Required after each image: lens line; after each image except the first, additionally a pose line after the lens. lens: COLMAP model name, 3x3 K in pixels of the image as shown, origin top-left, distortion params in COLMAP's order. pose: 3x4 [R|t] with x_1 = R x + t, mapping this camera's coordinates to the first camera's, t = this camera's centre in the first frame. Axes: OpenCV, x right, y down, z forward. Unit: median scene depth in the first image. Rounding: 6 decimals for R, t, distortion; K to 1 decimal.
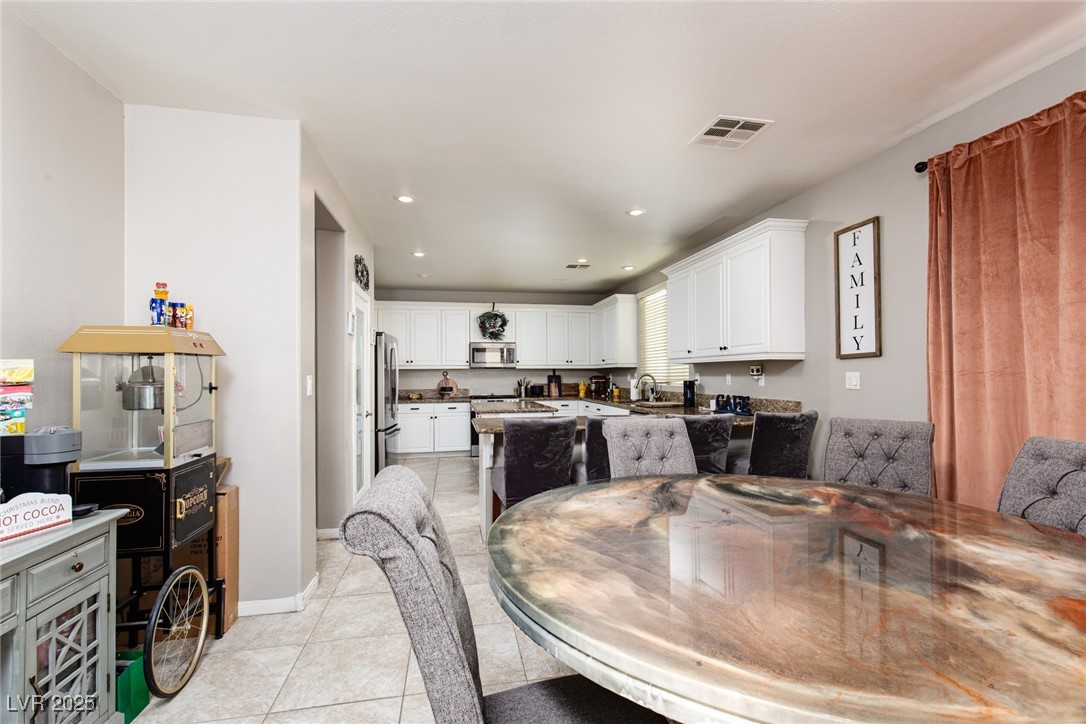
lens RADIAL K [[495.5, 0, 545.9], [0, 495.5, 373.3], [0, 0, 1]] dist [0.001094, 0.000279]
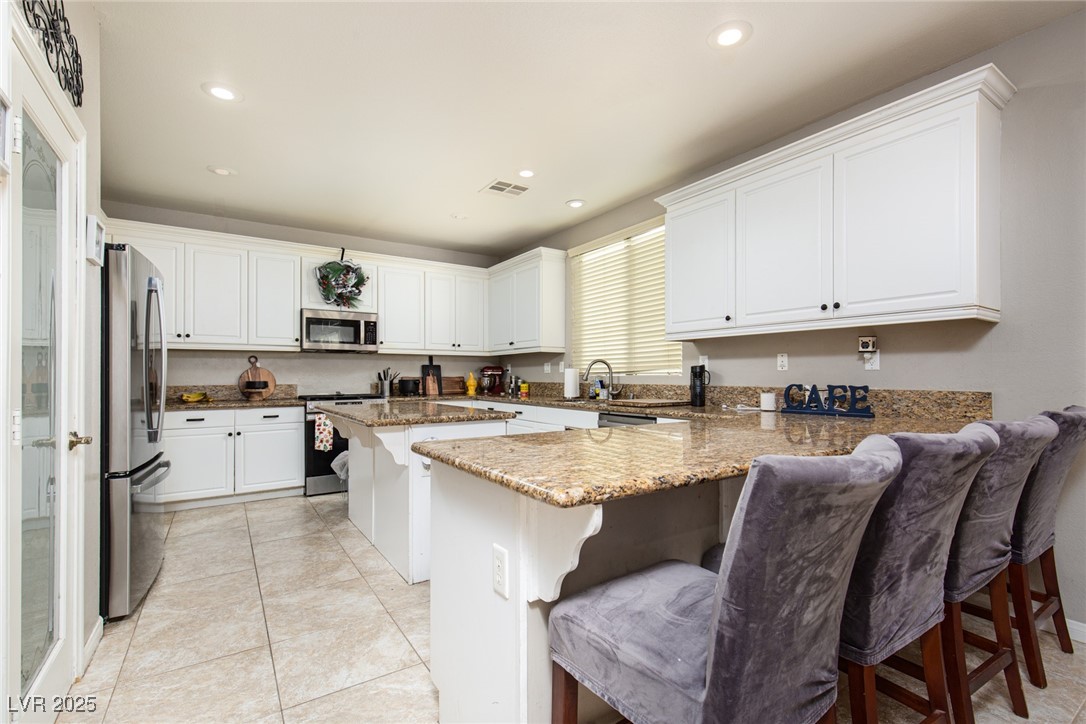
lens RADIAL K [[495.5, 0, 545.9], [0, 495.5, 373.3], [0, 0, 1]] dist [0.001094, 0.000279]
pose [[0.924304, 0.004775, 0.381626, -0.108545], [-0.003728, 0.999987, -0.003483, 0.019174], [-0.381638, 0.001797, 0.924310, 0.322145]]
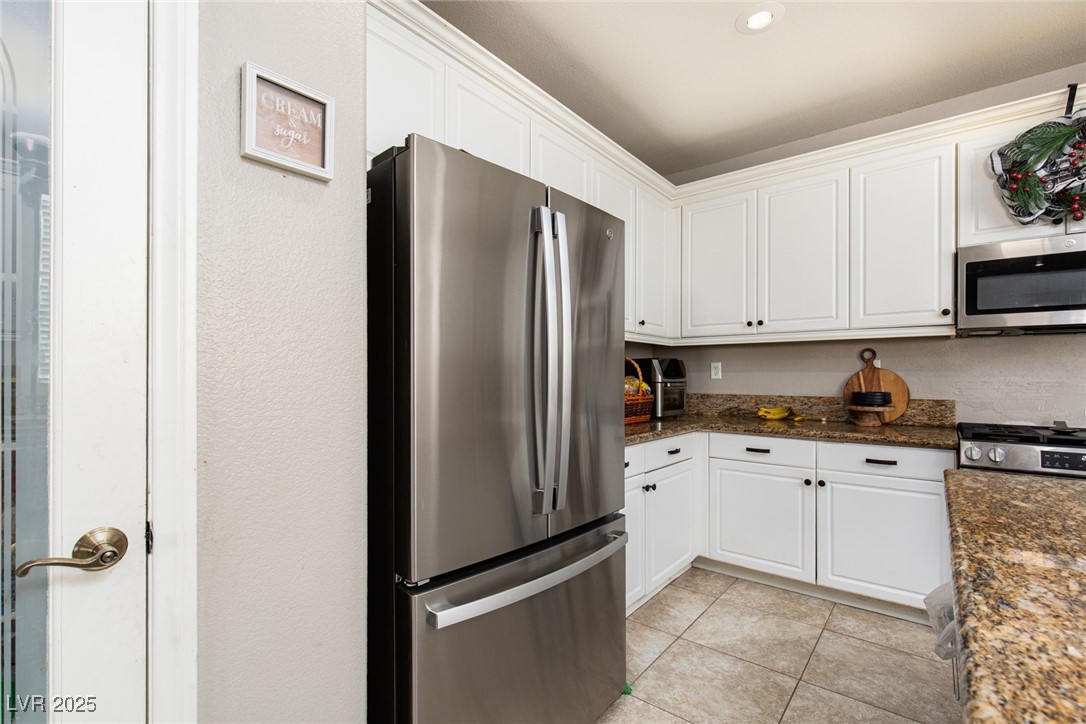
lens RADIAL K [[495.5, 0, 545.9], [0, 495.5, 373.3], [0, 0, 1]] dist [0.001094, 0.000279]
pose [[0.649285, 0.005523, -0.760525, -0.086790], [-0.003319, 0.999985, 0.004428, 0.013941], [0.760538, -0.000351, 0.649294, 0.619666]]
